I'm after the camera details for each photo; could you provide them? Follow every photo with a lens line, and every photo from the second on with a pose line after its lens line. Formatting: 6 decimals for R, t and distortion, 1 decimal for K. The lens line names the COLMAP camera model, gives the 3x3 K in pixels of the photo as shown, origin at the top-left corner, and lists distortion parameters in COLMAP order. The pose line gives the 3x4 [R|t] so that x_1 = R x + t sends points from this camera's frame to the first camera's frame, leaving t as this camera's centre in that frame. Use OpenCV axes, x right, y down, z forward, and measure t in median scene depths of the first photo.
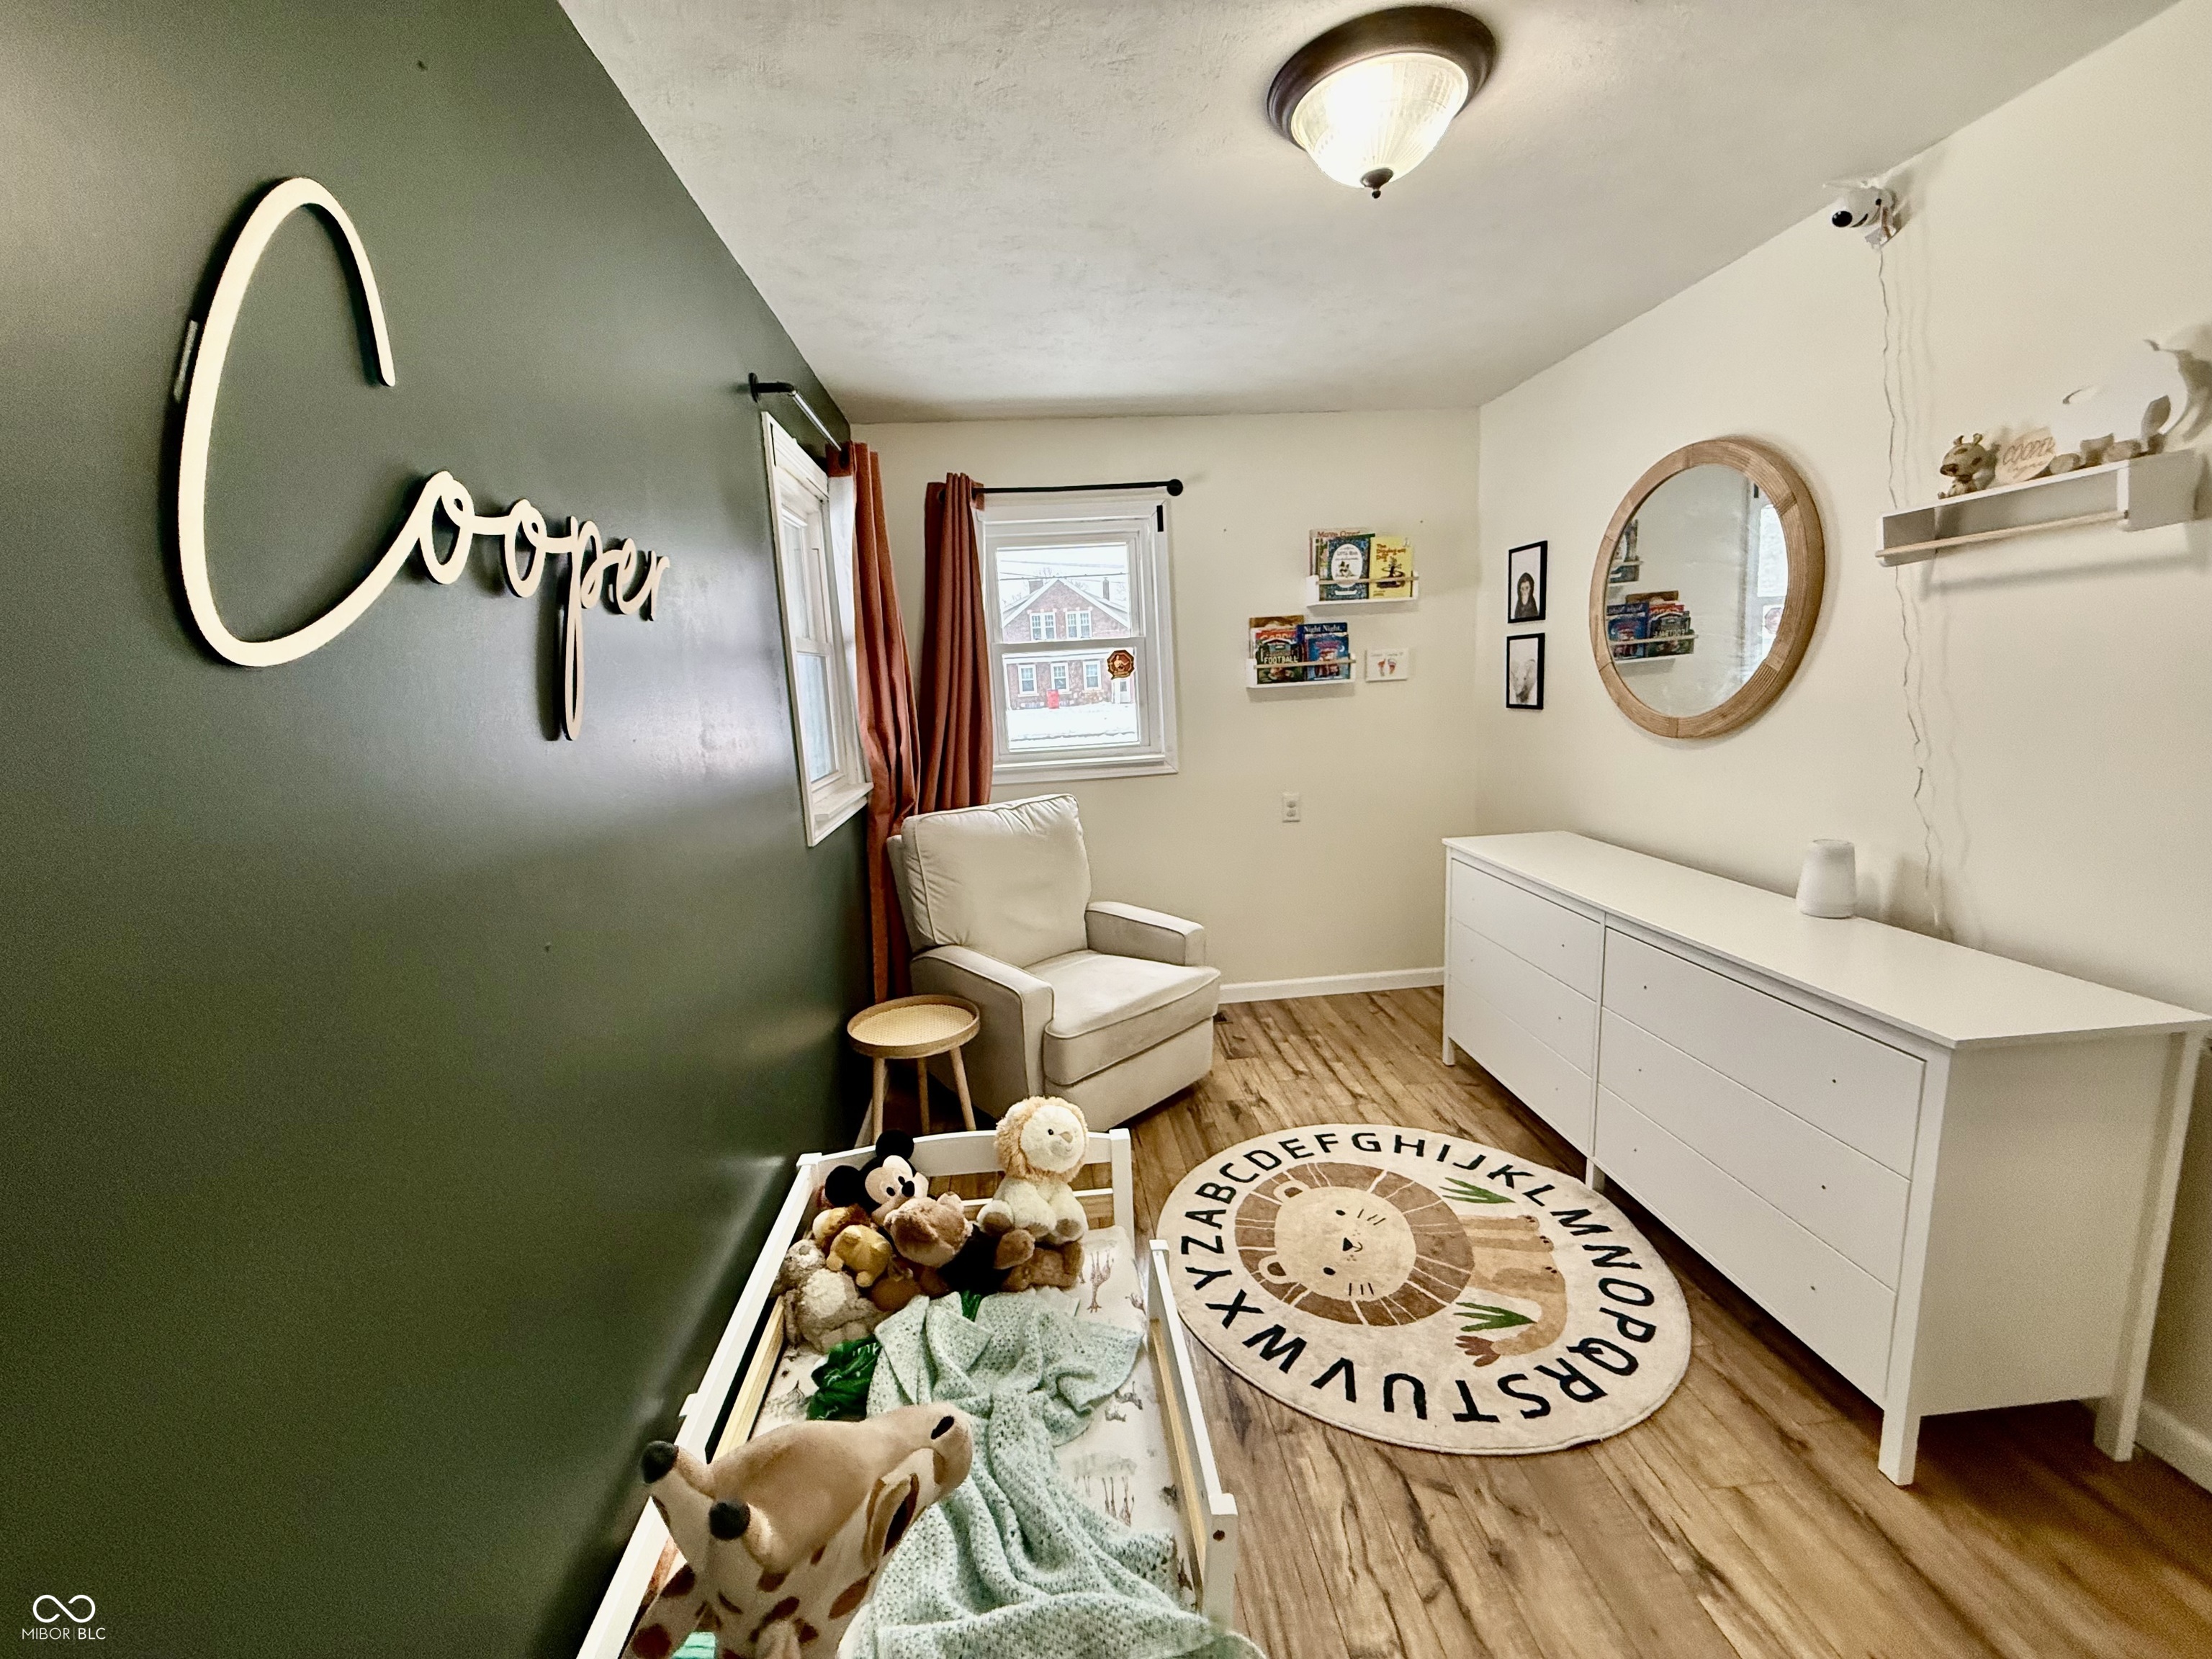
lens RADIAL K [[878.3, 0, 1096.5], [0, 878.3, 828.2], [0, 0, 1]] dist [0.000453, -0.000191]
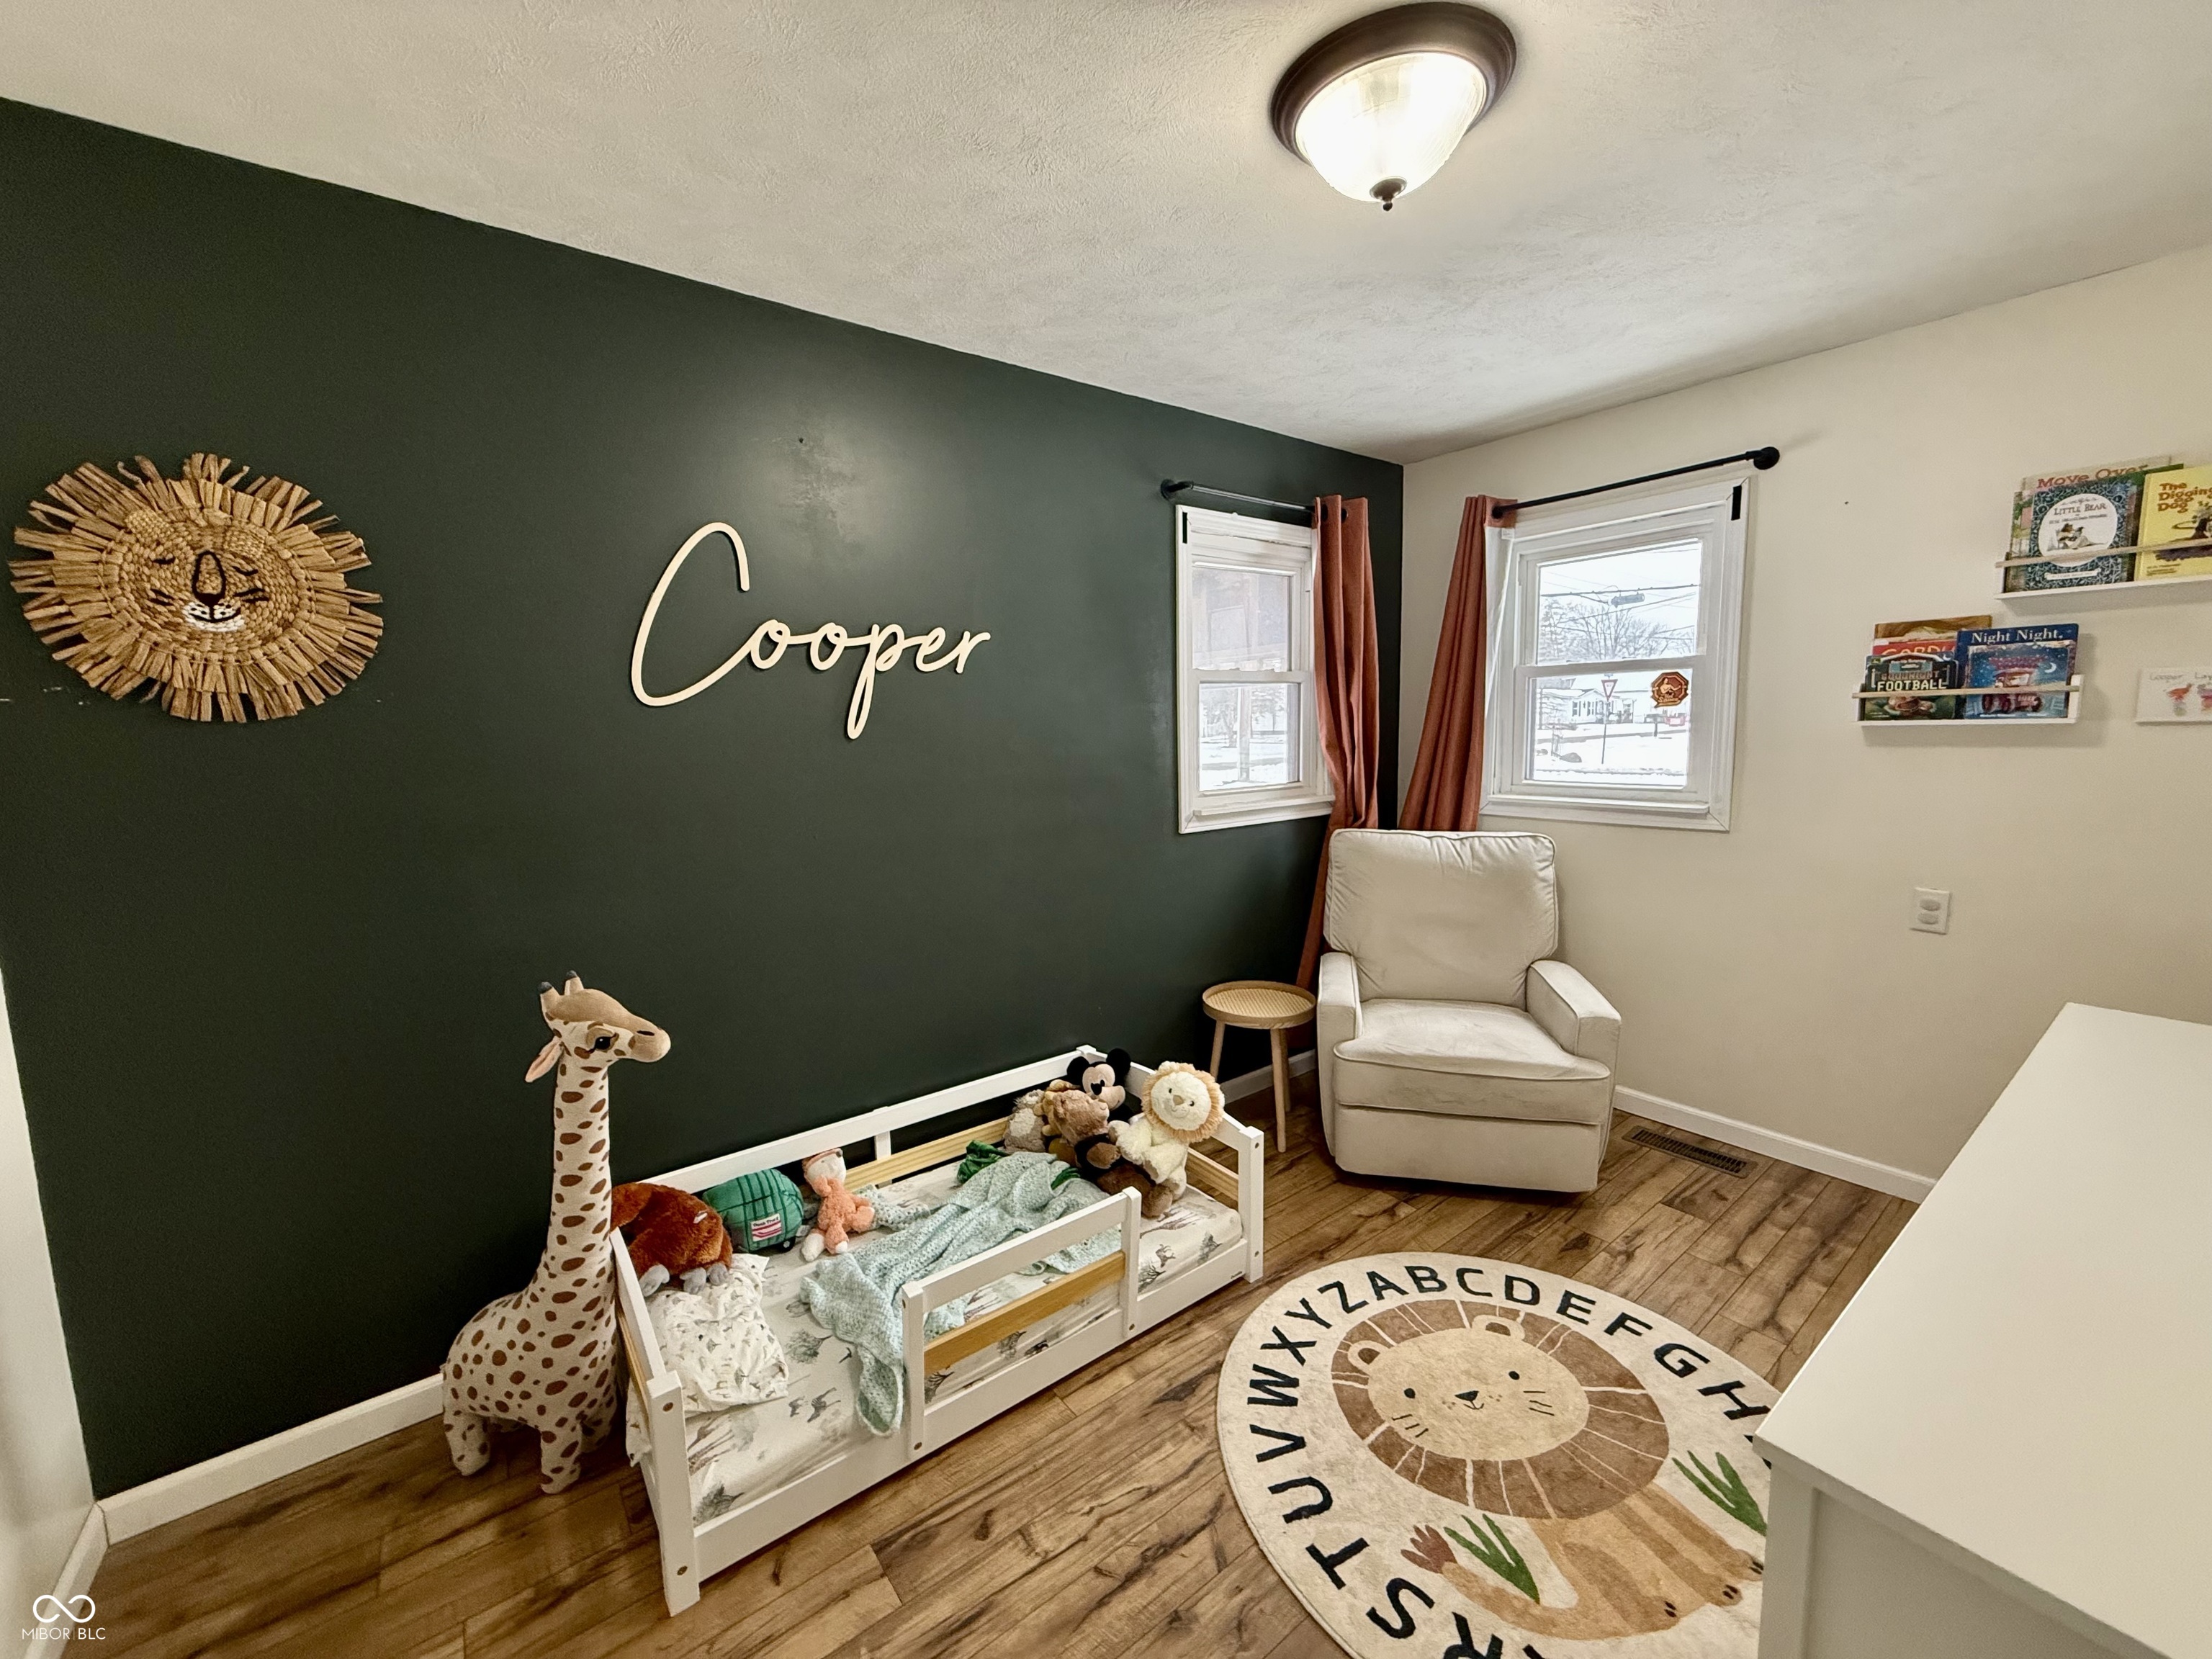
lens RADIAL K [[878.3, 0, 1096.4], [0, 878.3, 827.0], [0, 0, 1]] dist [0.000453, -0.000191]
pose [[0.528867, 0.140624, -0.836973, 0.627040], [-0.148994, 0.986246, 0.071558, -0.056681], [0.835524, 0.086859, 0.542545, 0.178909]]
